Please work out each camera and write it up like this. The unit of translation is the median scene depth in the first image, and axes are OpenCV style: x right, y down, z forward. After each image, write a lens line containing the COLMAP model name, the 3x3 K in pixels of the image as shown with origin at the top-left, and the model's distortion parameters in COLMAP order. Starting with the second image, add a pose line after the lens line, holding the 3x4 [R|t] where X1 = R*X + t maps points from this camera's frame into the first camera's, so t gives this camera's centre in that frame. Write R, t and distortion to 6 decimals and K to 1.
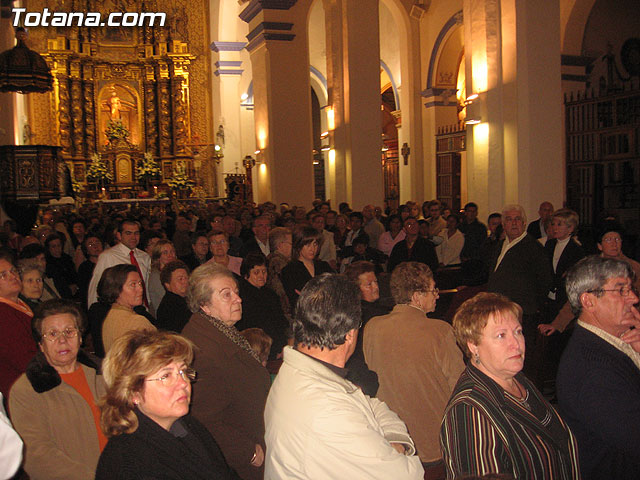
lens RADIAL K [[705.6, 0, 322.1], [0, 705.6, 255.1], [0, 0, 1]] dist [-0.140546, 0.125753]
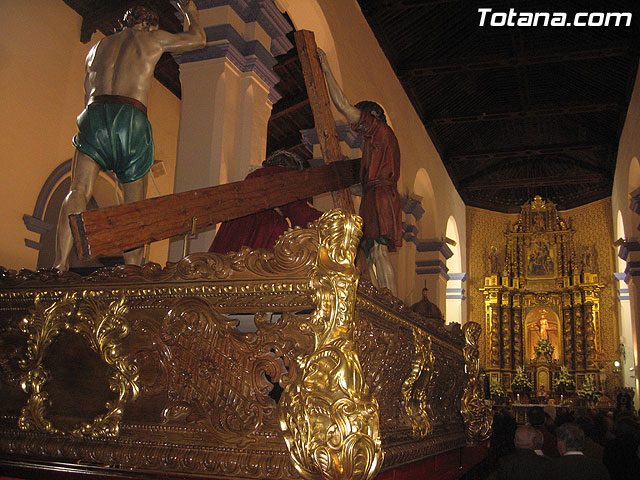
lens RADIAL K [[705.6, 0, 322.1], [0, 705.6, 255.1], [0, 0, 1]] dist [-0.140546, 0.125753]
pose [[0.772283, -0.077999, -0.630472, 0.192989], [-0.108304, 0.961740, -0.251647, 0.012694], [0.625978, 0.262626, 0.734288, -0.175087]]
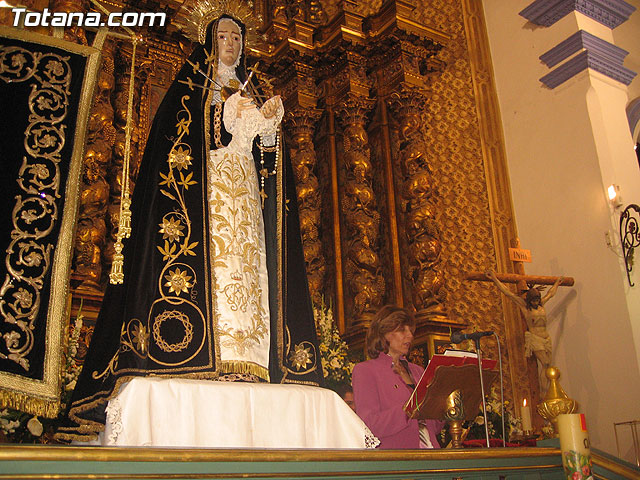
lens RADIAL K [[705.6, 0, 322.1], [0, 705.6, 255.1], [0, 0, 1]] dist [-0.140546, 0.125753]
pose [[0.976825, 0.061168, 0.205111, -0.312392], [0.028507, 0.912577, -0.407911, -0.049809], [-0.212131, 0.404305, 0.889684, 0.739451]]
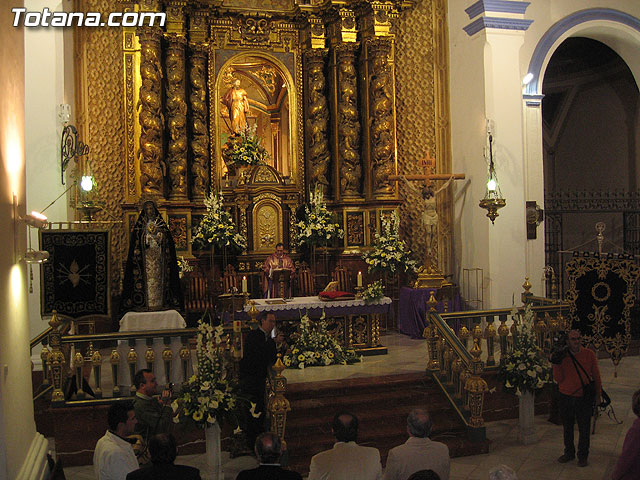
lens RADIAL K [[705.6, 0, 322.1], [0, 705.6, 255.1], [0, 0, 1]] dist [-0.140546, 0.125753]
pose [[0.996724, 0.010242, -0.080232, -0.206381], [-0.014158, 0.998728, -0.048390, -0.079046], [0.079634, 0.049368, 0.995601, 0.511137]]
